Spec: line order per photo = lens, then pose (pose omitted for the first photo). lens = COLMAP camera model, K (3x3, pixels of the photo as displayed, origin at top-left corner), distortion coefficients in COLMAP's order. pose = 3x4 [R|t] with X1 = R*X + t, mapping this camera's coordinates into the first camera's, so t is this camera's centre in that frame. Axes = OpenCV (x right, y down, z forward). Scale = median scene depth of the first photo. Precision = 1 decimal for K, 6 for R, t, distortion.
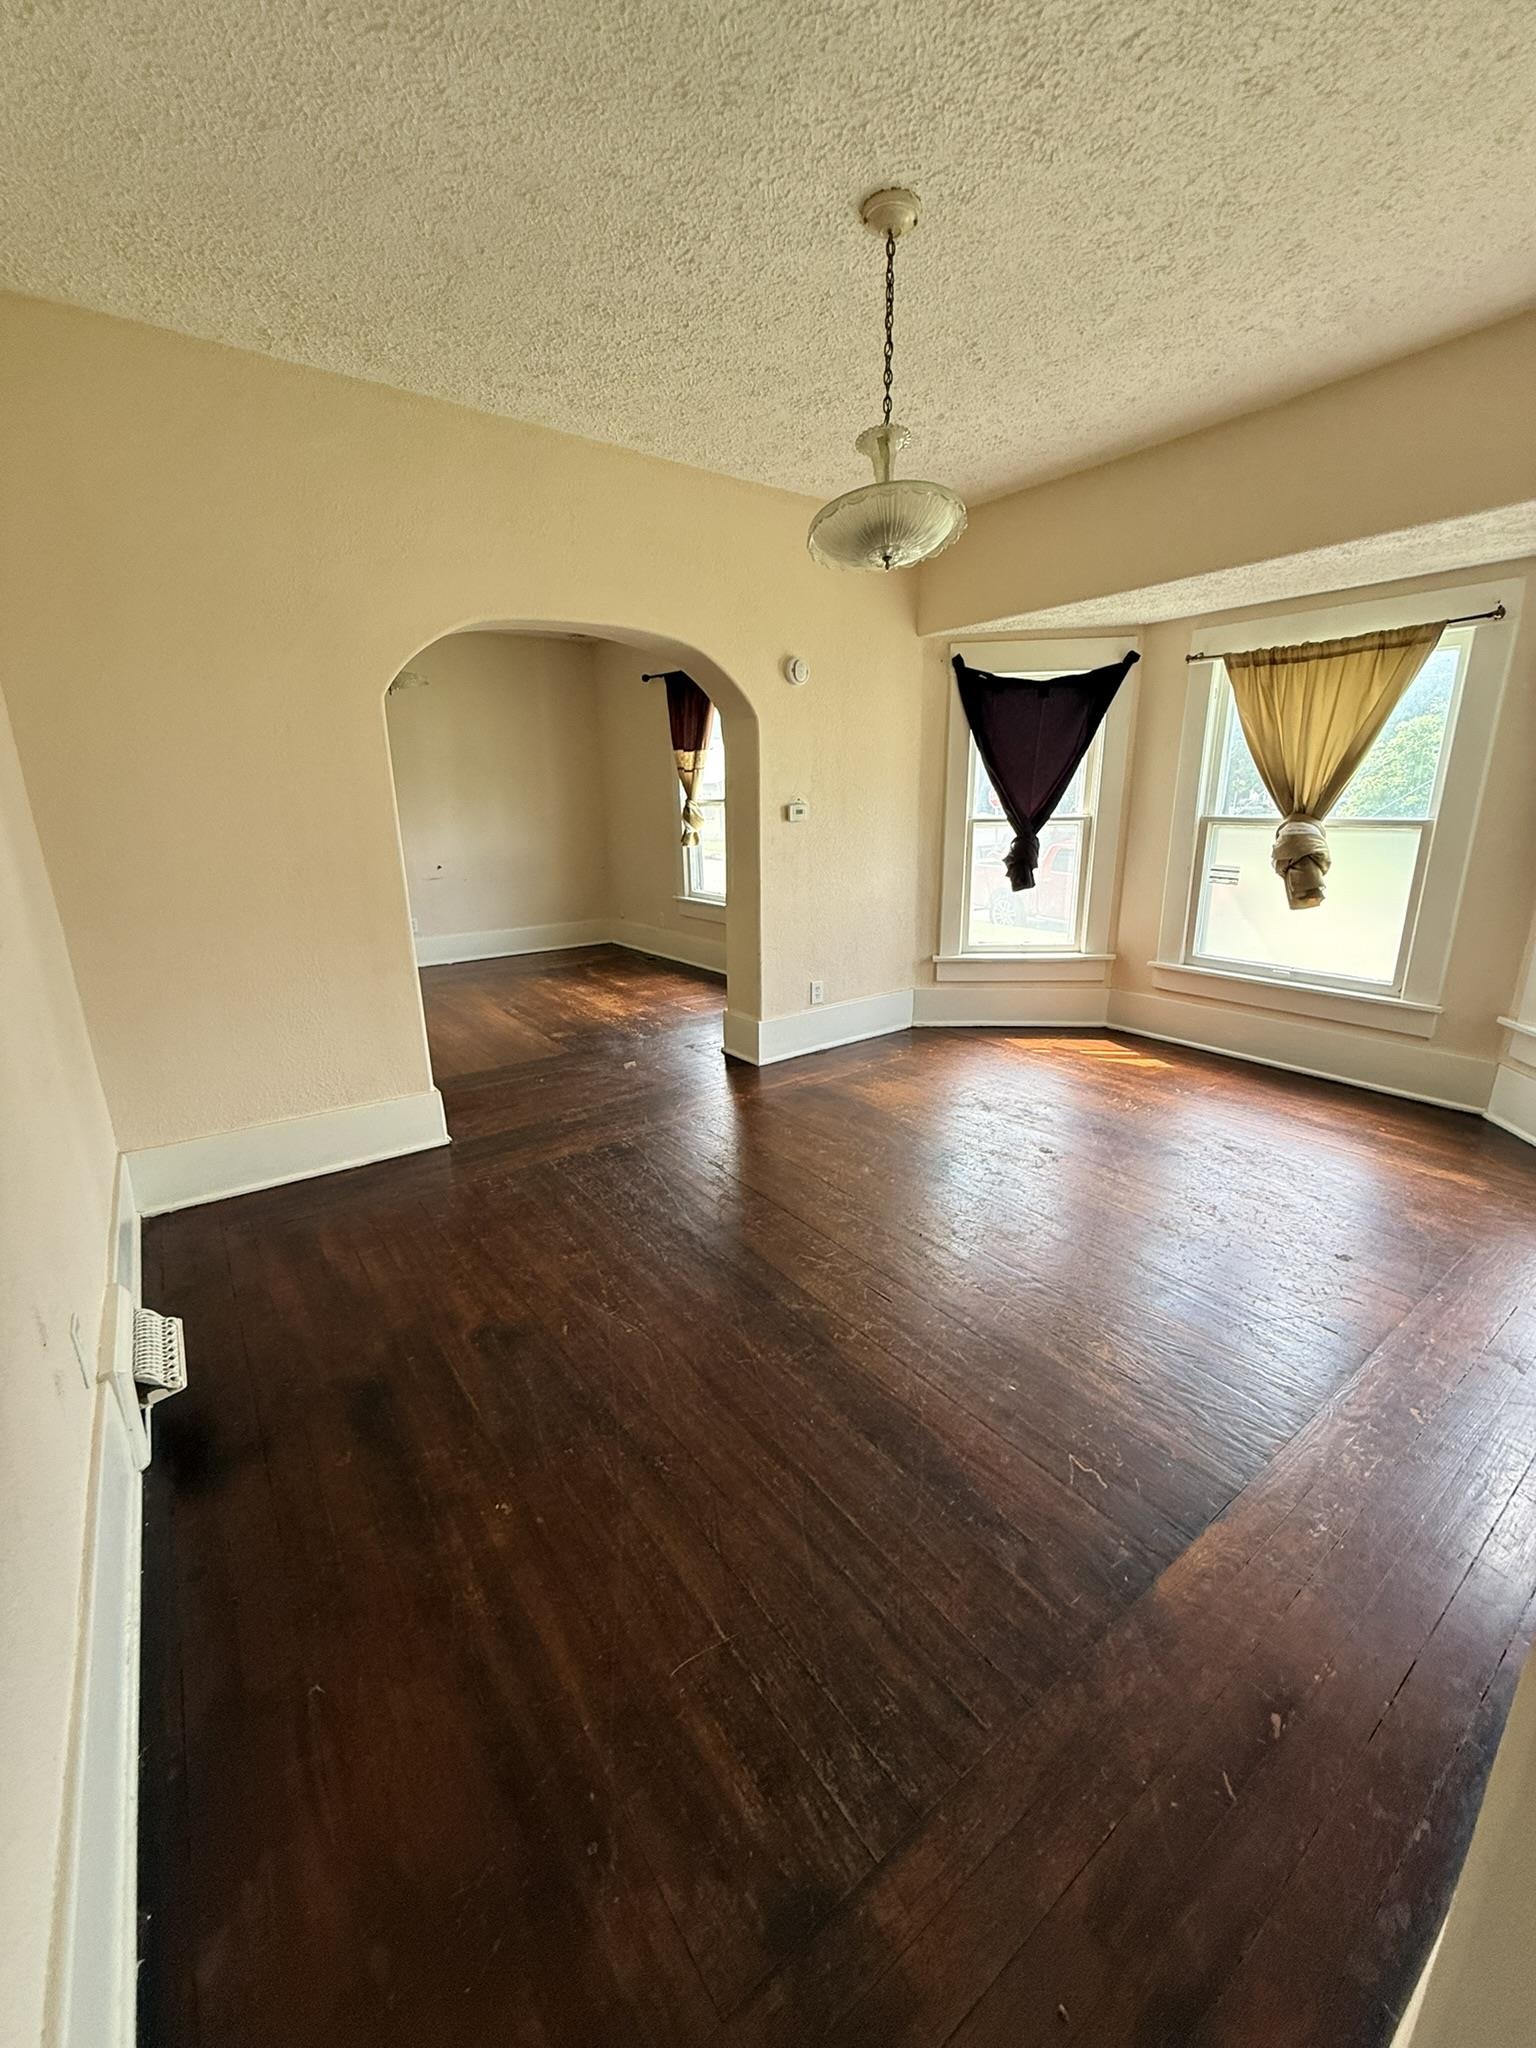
lens RADIAL K [[819.9, 0, 771.9], [0, 819.9, 1029.0], [0, 0, 1]] dist [-0.000286, 0.000256]
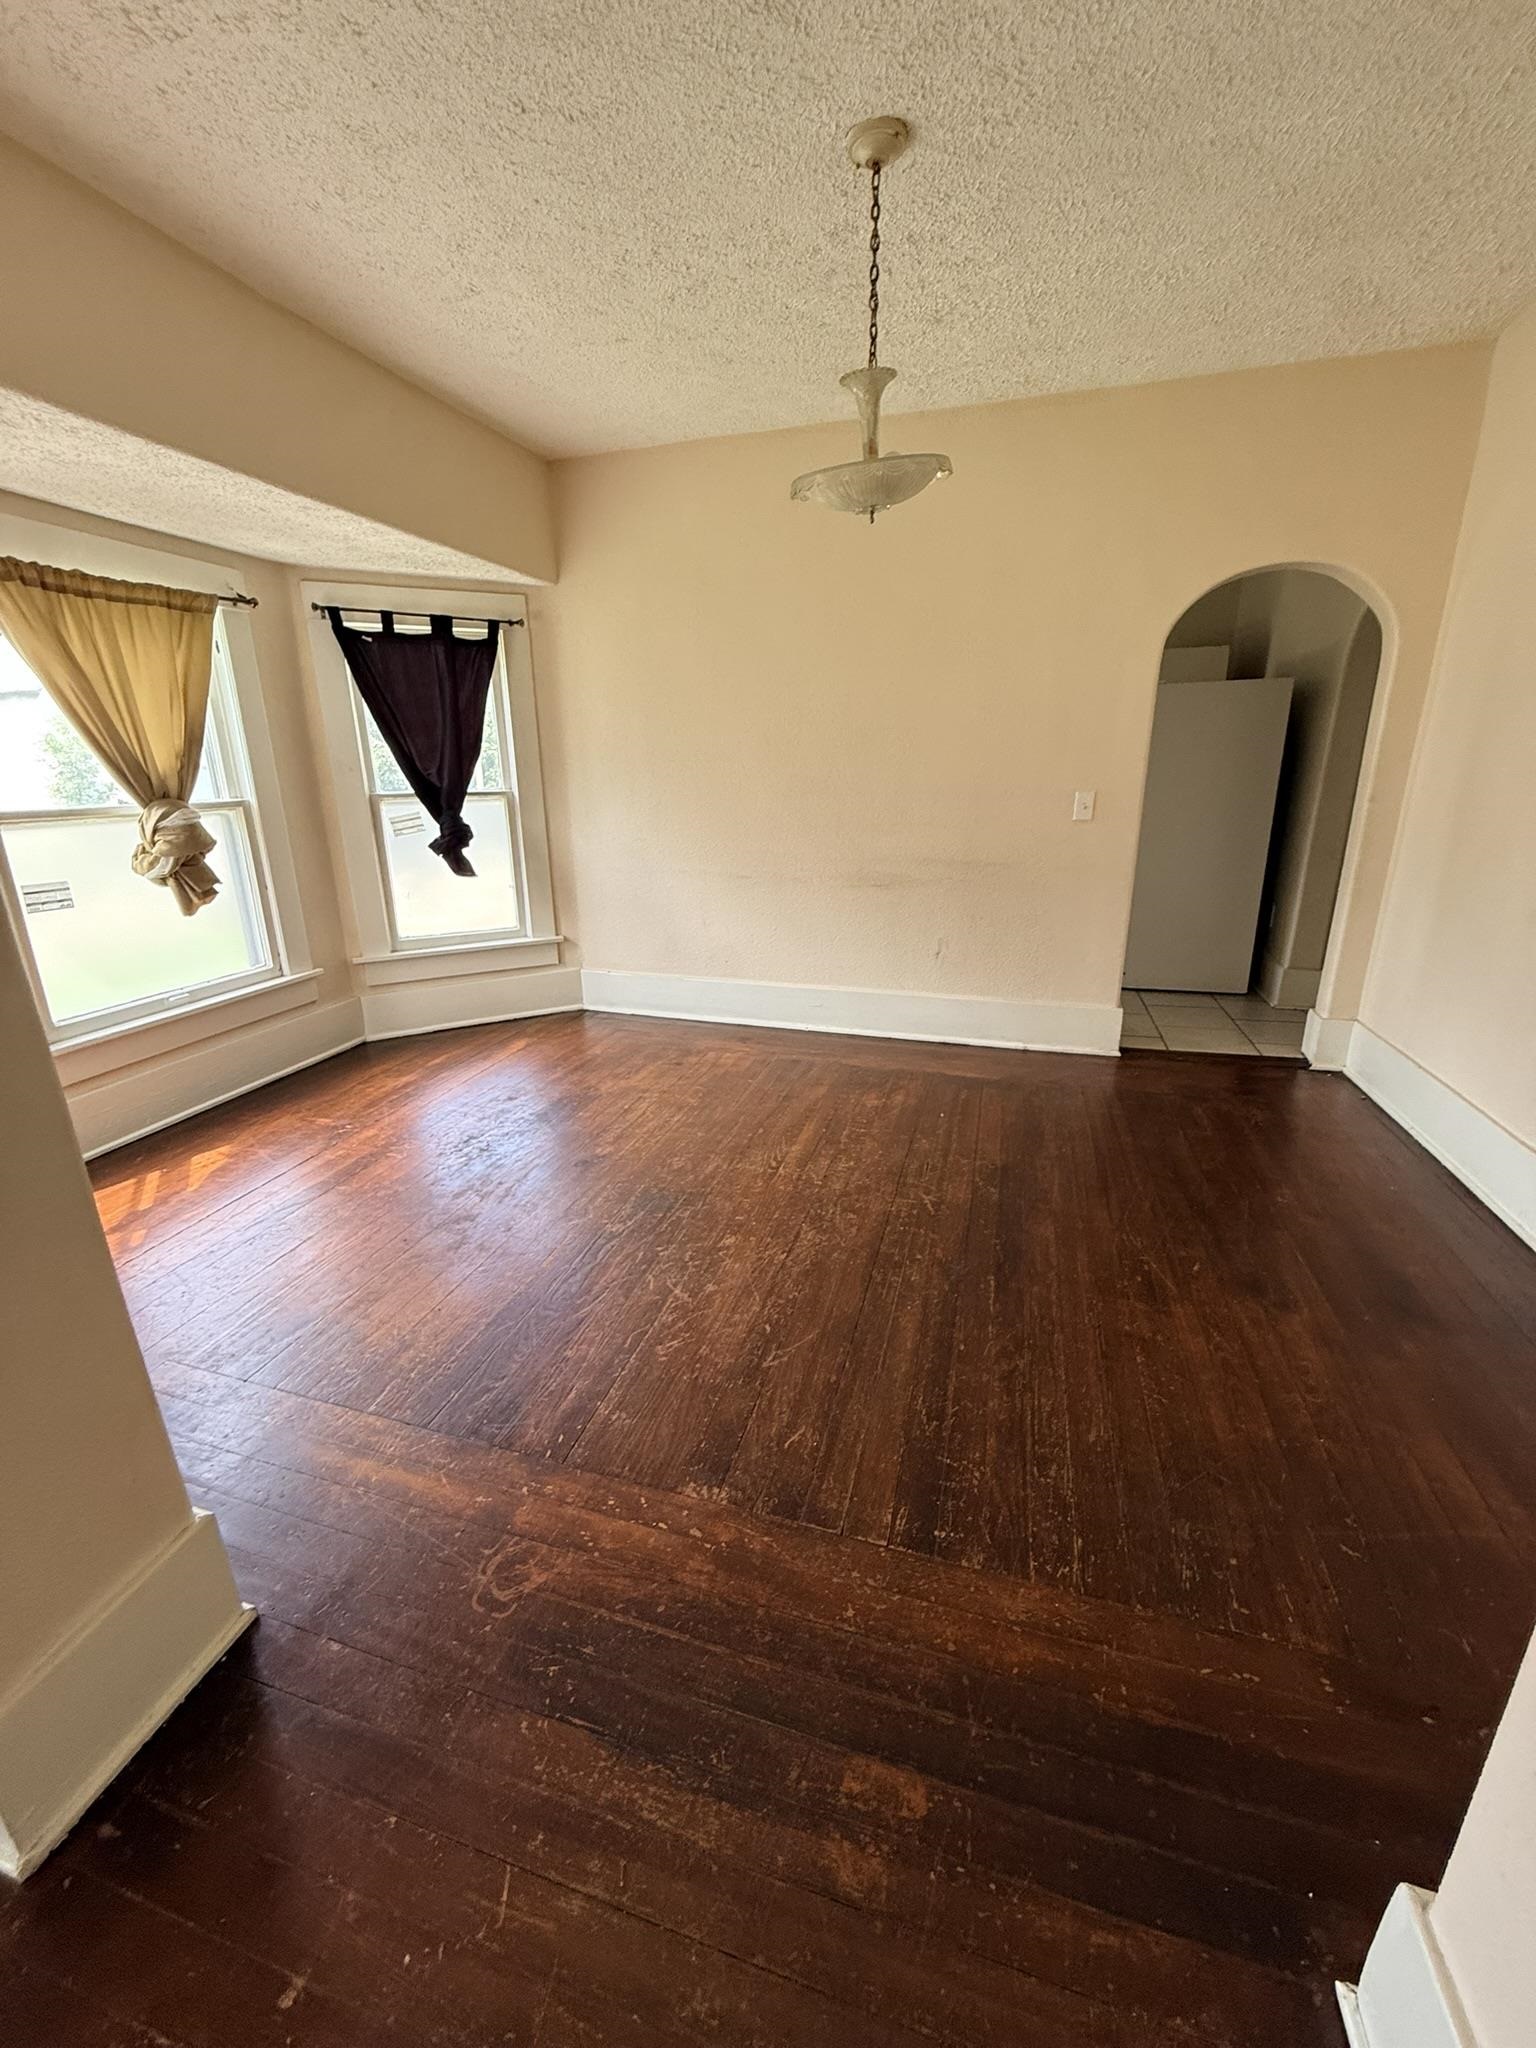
lens RADIAL K [[819.9, 0, 772.8], [0, 819.9, 1019.8], [0, 0, 1]] dist [-0.000286, 0.000256]
pose [[-0.608775, -0.213927, 0.763955, -0.407732], [0.242600, 0.866631, 0.436000, -0.300299], [-0.755340, 0.450762, -0.475685, 1.103214]]
